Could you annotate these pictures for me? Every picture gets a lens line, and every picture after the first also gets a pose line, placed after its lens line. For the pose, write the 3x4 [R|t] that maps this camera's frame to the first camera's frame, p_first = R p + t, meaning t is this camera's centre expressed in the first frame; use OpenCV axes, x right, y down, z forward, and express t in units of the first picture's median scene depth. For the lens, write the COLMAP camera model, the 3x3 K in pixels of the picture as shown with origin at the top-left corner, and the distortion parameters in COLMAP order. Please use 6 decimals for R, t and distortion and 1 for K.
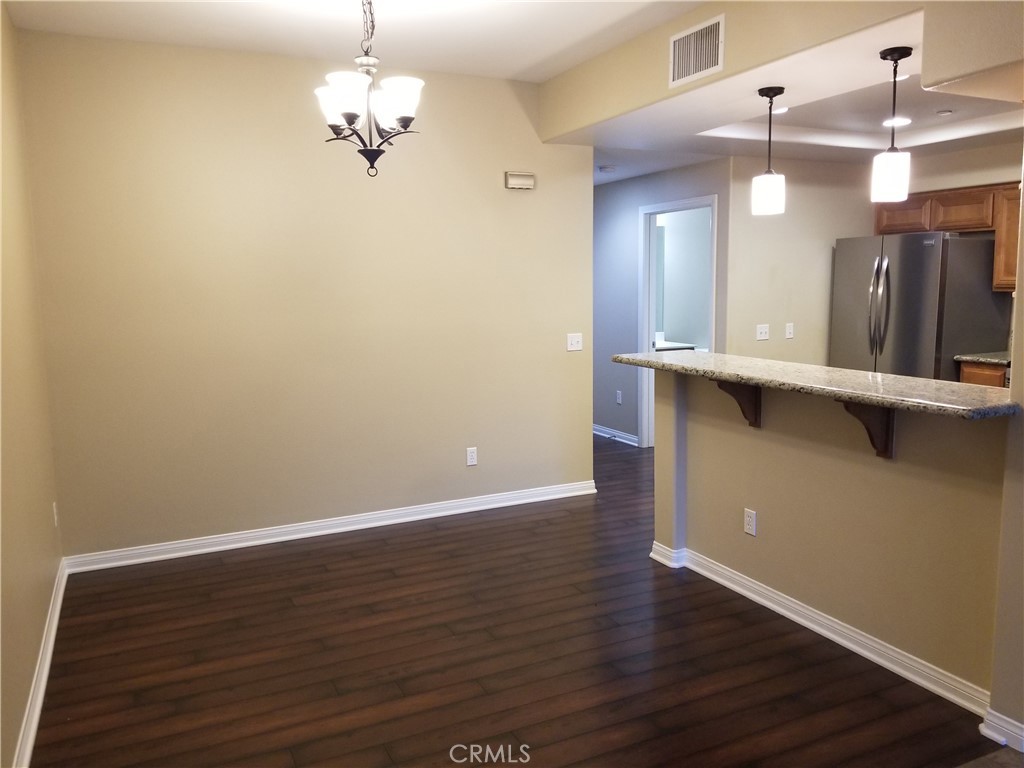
lens RADIAL K [[801.2, 0, 520.1], [0, 801.2, 382.0], [0, 0, 1]] dist [0.071431, -0.116757]
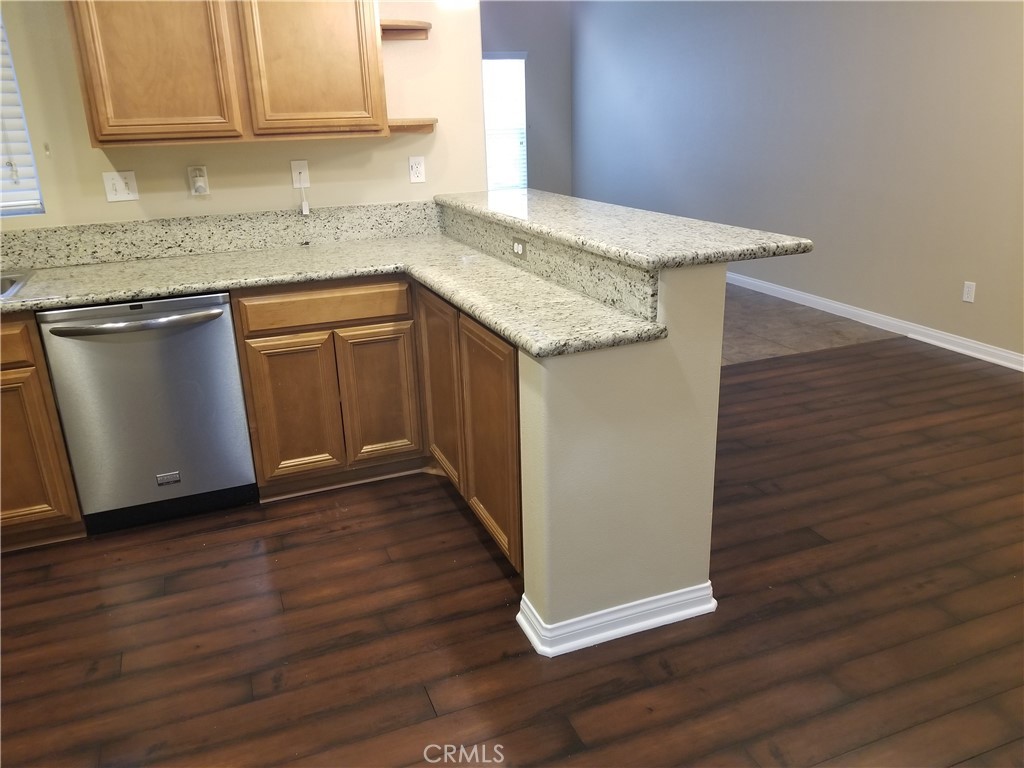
lens RADIAL K [[801.2, 0, 520.6], [0, 801.2, 387.3], [0, 0, 1]] dist [0.071431, -0.116757]
pose [[-0.996346, 0.018267, 0.083432, 0.309443], [0.053851, 0.892577, 0.447667, -0.229805], [-0.066292, 0.450525, -0.890299, 1.810074]]
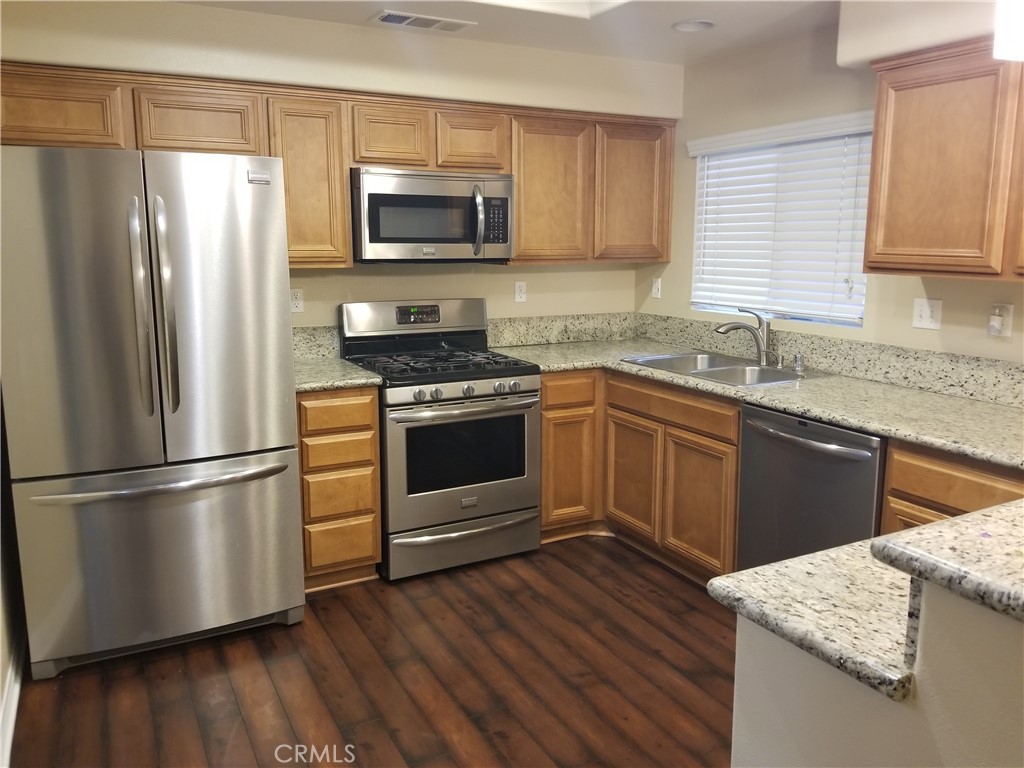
lens RADIAL K [[801.2, 0, 510.1], [0, 801.2, 376.5], [0, 0, 1]] dist [0.071431, -0.116757]
pose [[-0.032546, -0.160875, 0.986438, -0.037109], [0.127529, 0.978225, 0.163743, -0.181656], [-0.991301, 0.131129, -0.011321, 1.384399]]
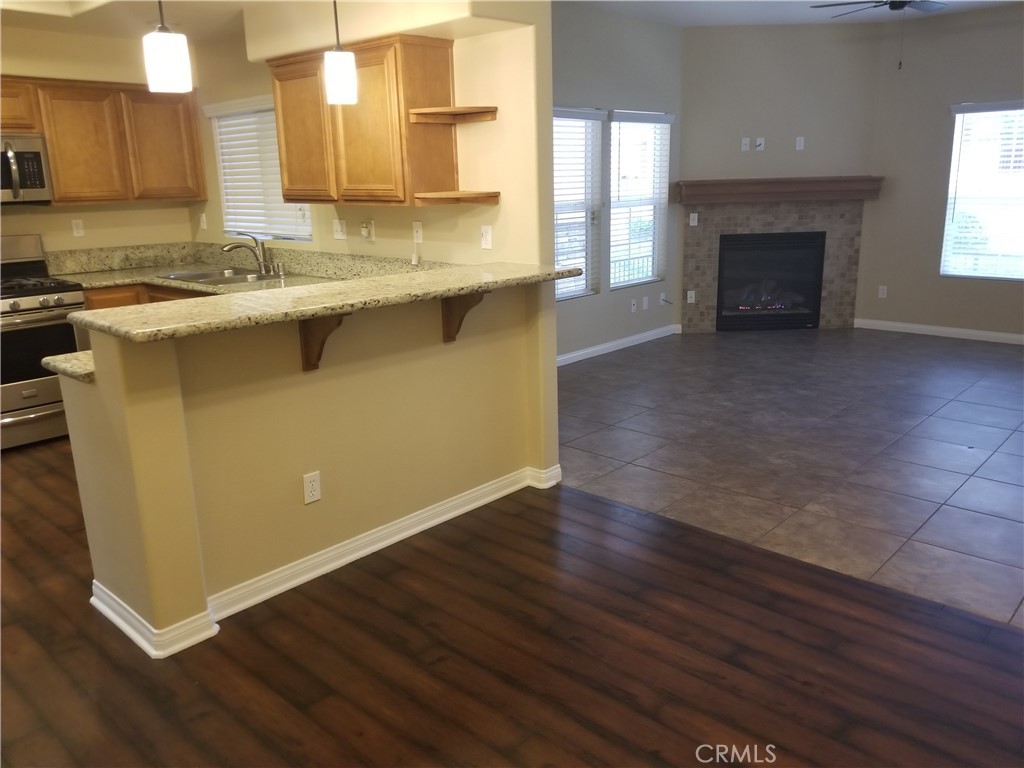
lens RADIAL K [[801.2, 0, 516.2], [0, 801.2, 377.5], [0, 0, 1]] dist [0.071431, -0.116757]
pose [[-0.368863, -0.207084, 0.906122, -0.548679], [0.143599, 0.950465, 0.275674, -0.138433], [-0.918324, 0.231804, -0.320854, 1.129027]]
